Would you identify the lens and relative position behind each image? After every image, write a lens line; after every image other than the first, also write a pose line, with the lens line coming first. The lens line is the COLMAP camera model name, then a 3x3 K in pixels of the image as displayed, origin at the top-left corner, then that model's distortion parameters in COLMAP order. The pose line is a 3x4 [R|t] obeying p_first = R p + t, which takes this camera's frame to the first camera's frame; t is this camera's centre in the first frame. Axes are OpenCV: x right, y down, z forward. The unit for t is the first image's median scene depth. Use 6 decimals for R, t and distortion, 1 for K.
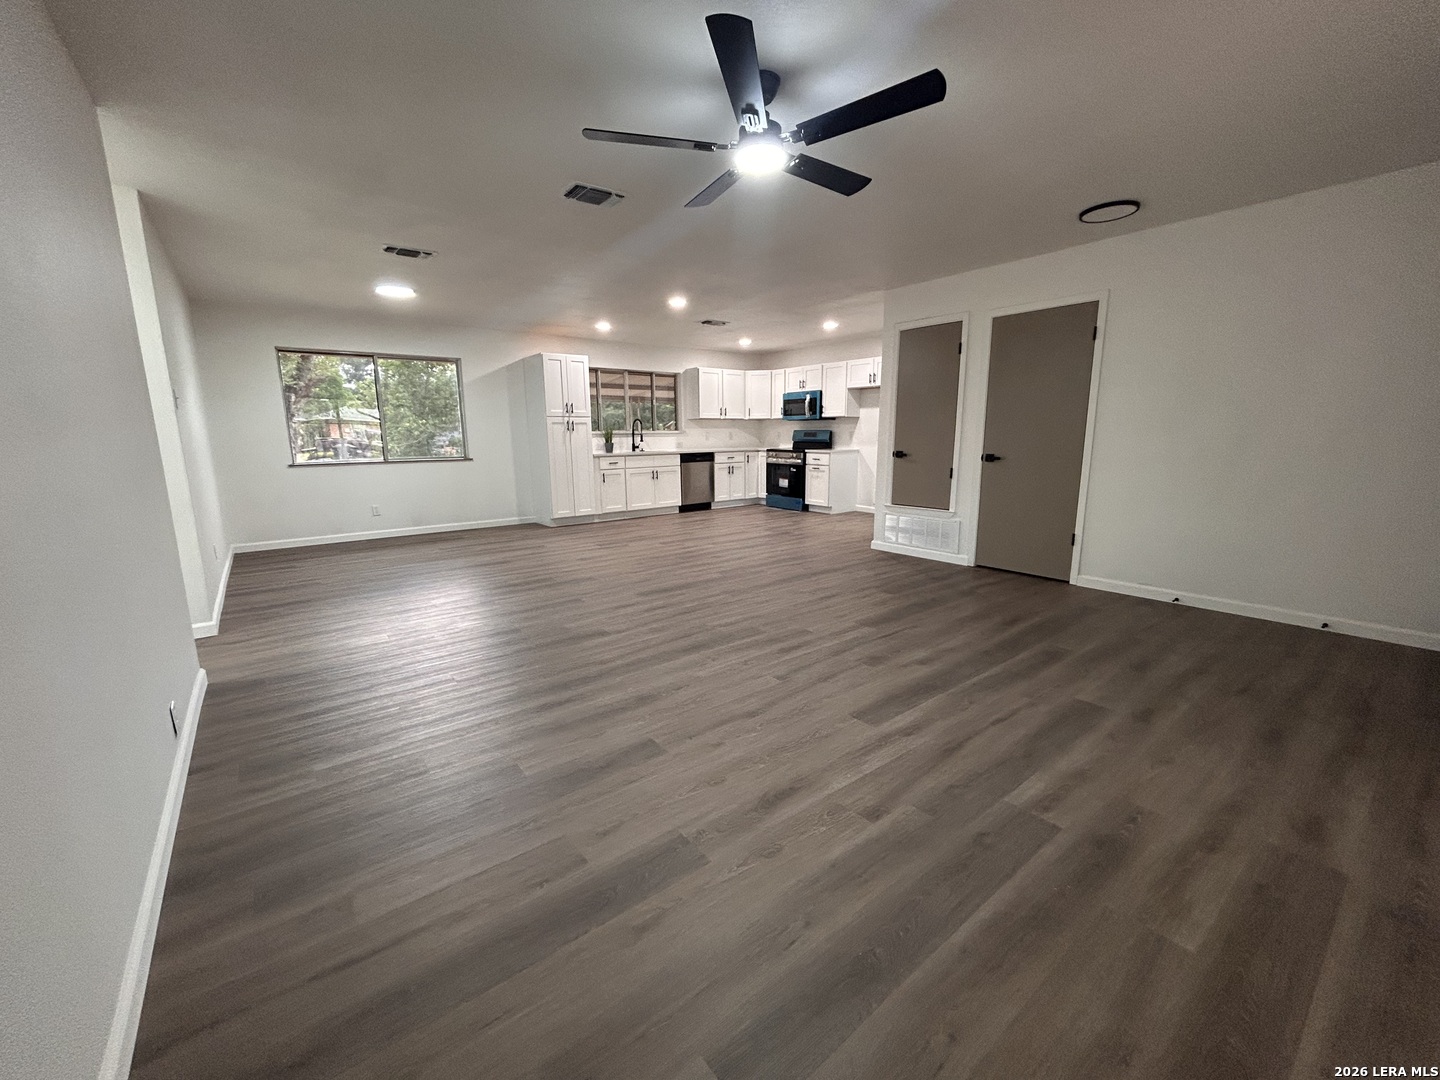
lens RADIAL K [[581.9, 0, 717.0], [0, 581.9, 542.6], [0, 0, 1]] dist [0.000488, 0.000424]
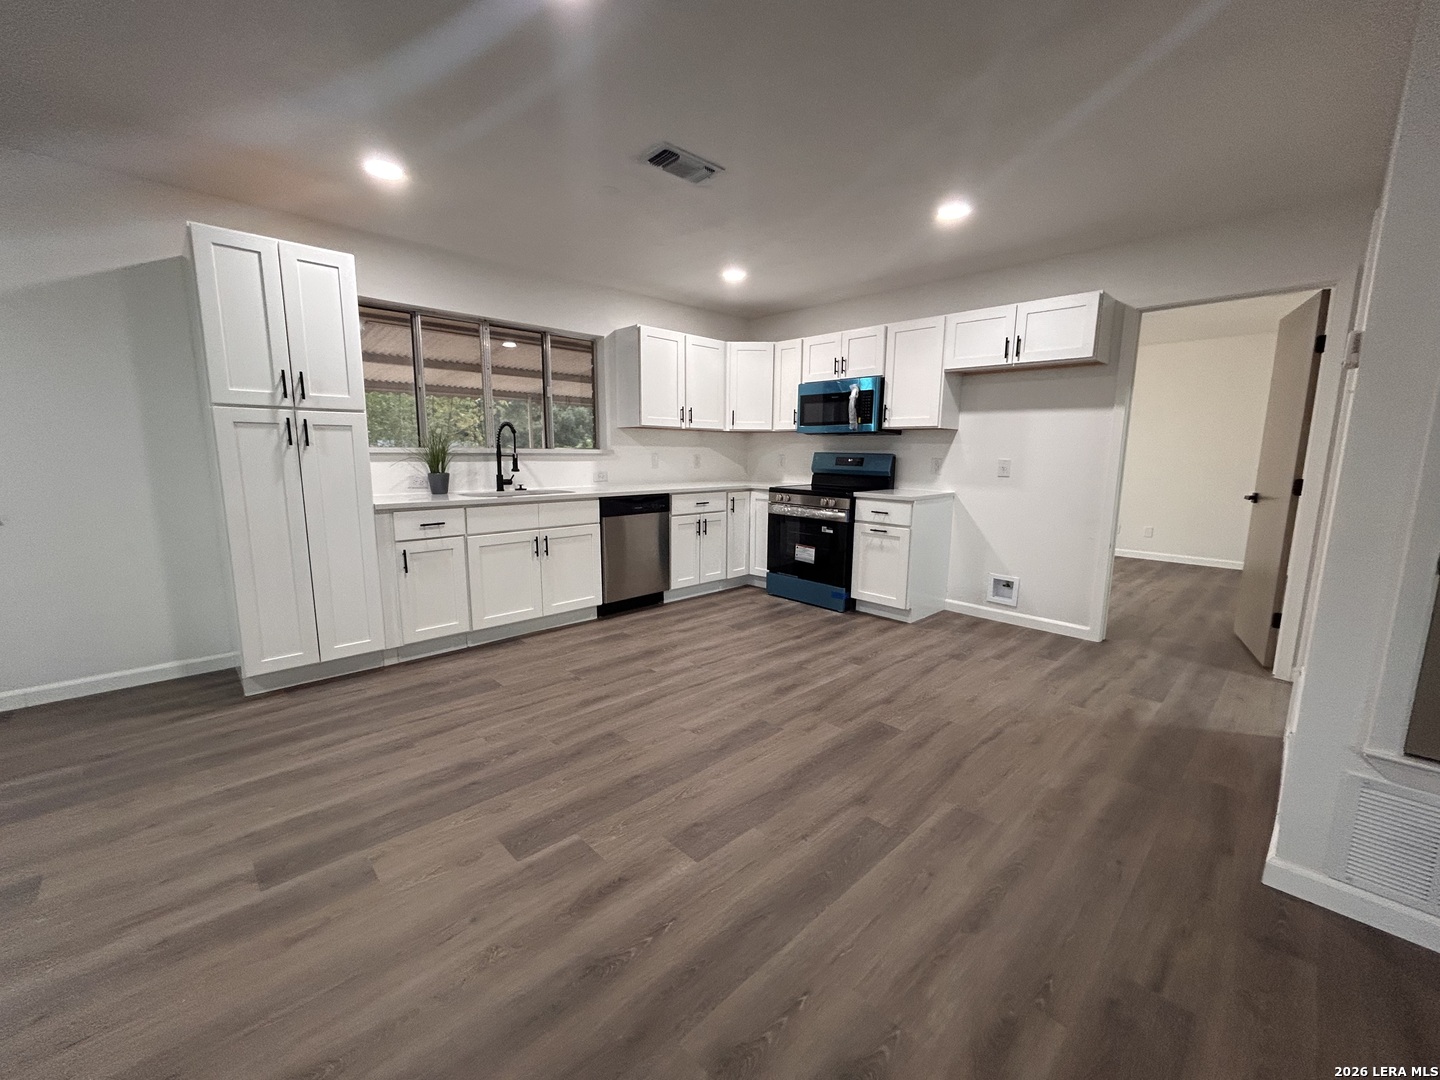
lens RADIAL K [[581.9, 0, 716.4], [0, 581.9, 539.1], [0, 0, 1]] dist [0.000488, 0.000424]
pose [[0.994400, 0.002877, 0.105645, -0.022014], [0.001006, 0.999326, -0.036687, -0.118814], [-0.105679, 0.036588, 0.993727, 0.606430]]
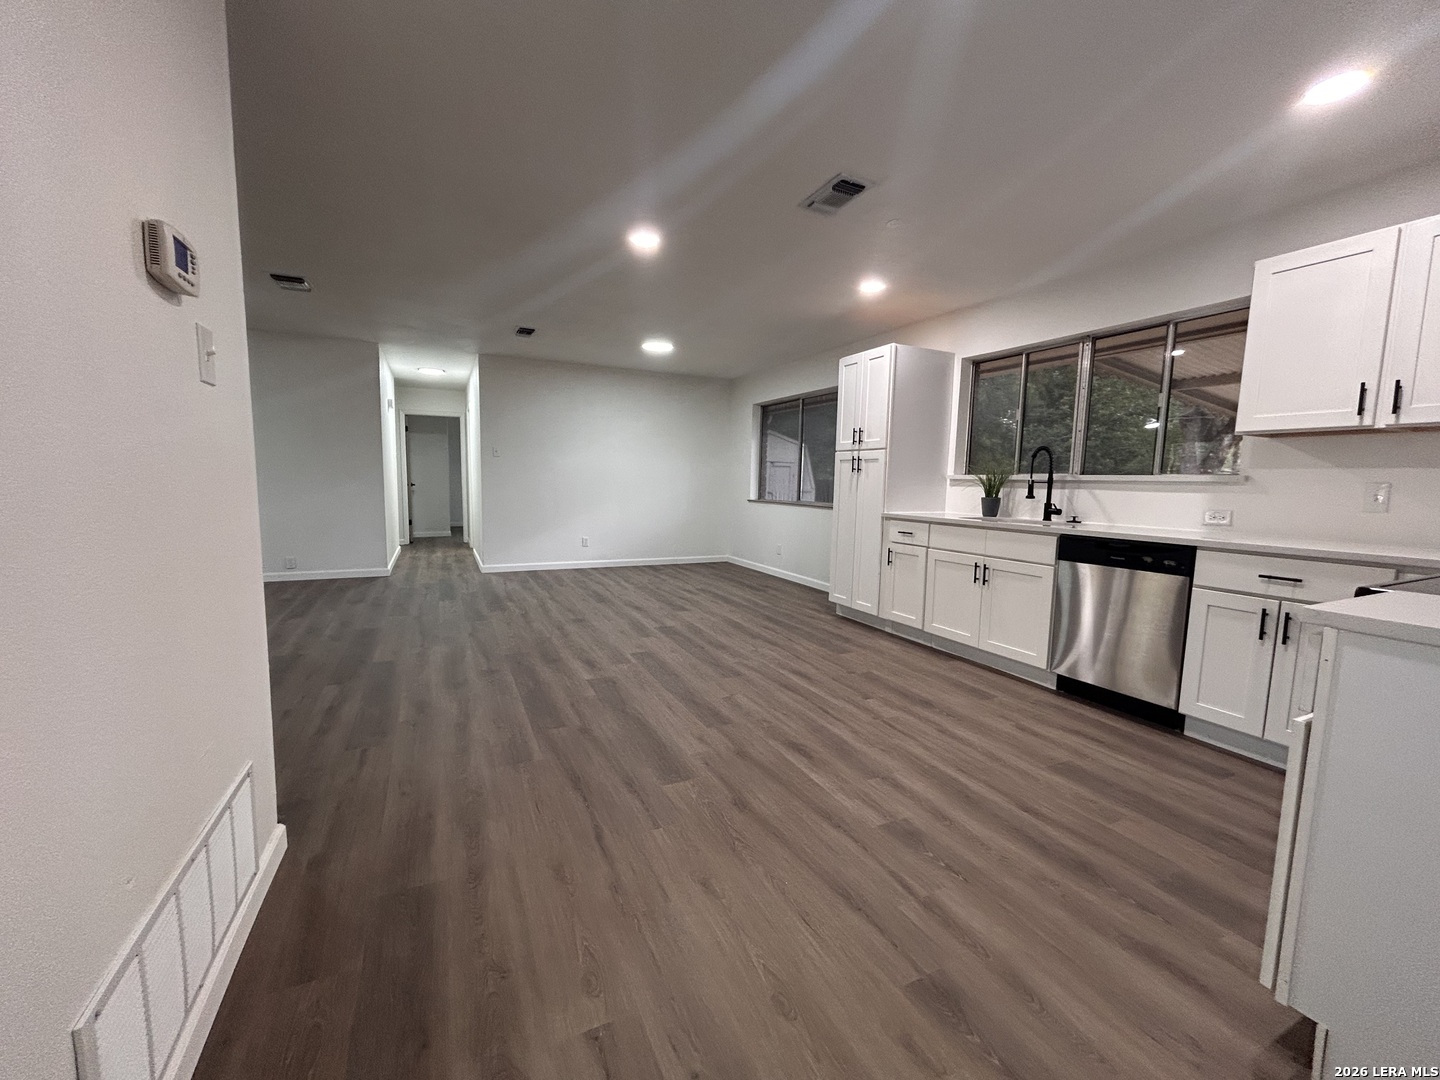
lens RADIAL K [[581.9, 0, 718.4], [0, 581.9, 540.6], [0, 0, 1]] dist [0.000488, 0.000424]
pose [[-0.211304, 0.107433, -0.971498, 0.398991], [-0.200716, 0.967989, 0.150701, -0.188072], [0.956590, 0.226839, -0.182976, 1.003038]]
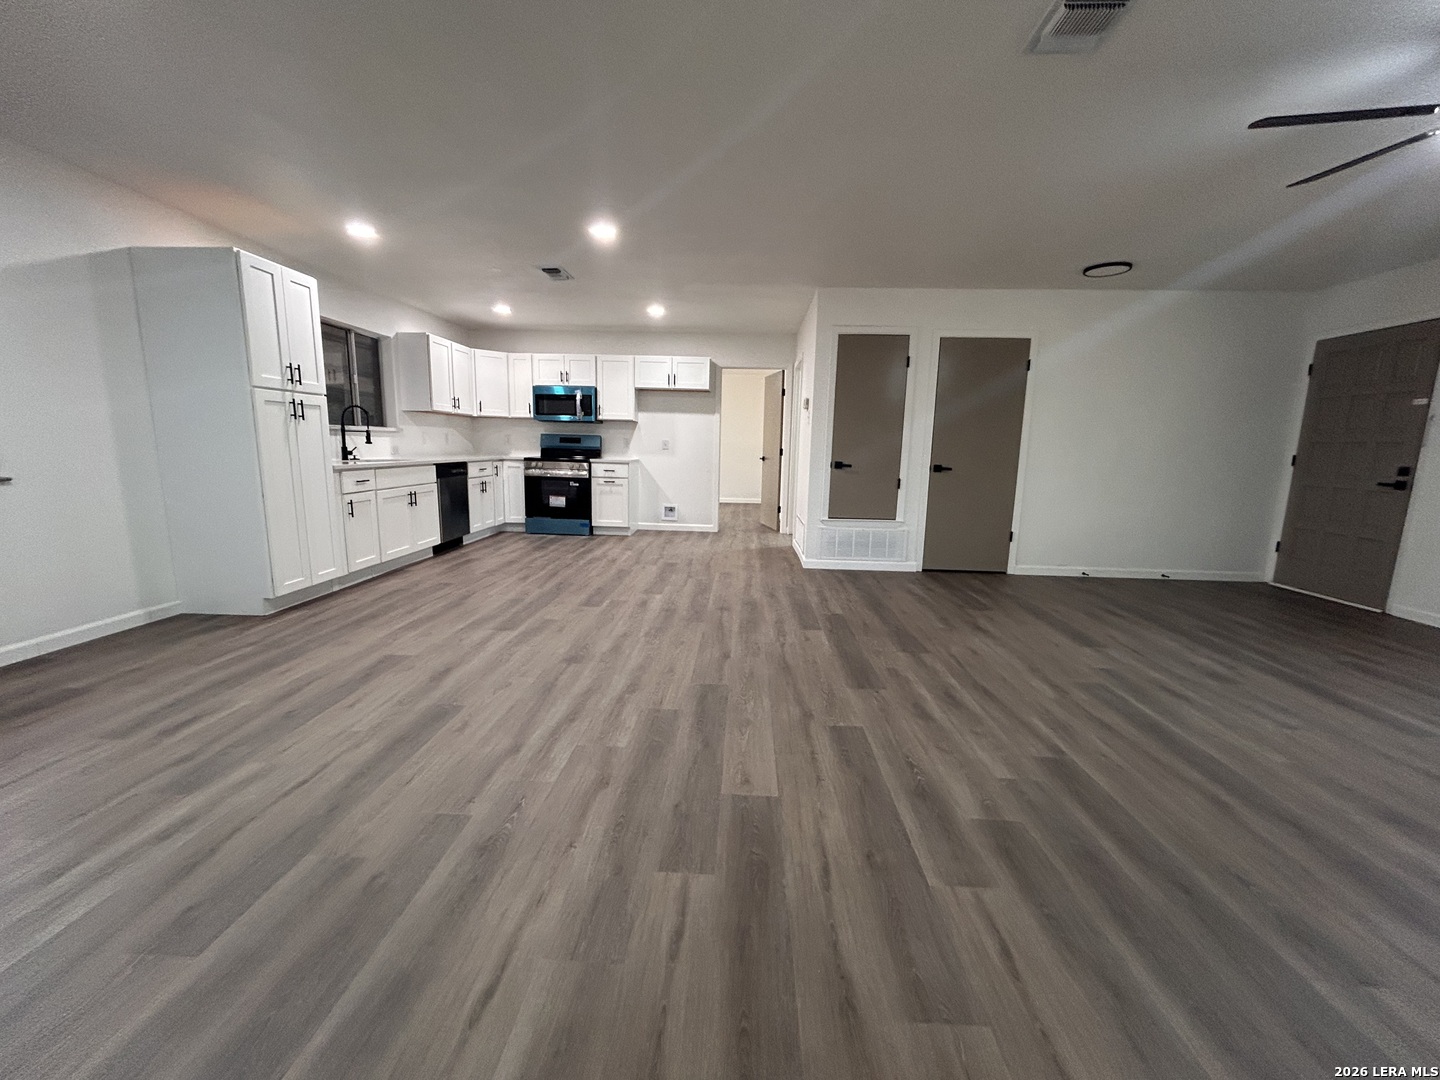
lens RADIAL K [[581.9, 0, 717.1], [0, 581.9, 540.7], [0, 0, 1]] dist [0.000488, 0.000424]
pose [[0.650890, -0.100405, 0.752503, -0.410740], [0.114521, 0.992859, 0.033418, -0.064007], [-0.750484, 0.064426, 0.657741, 0.408257]]
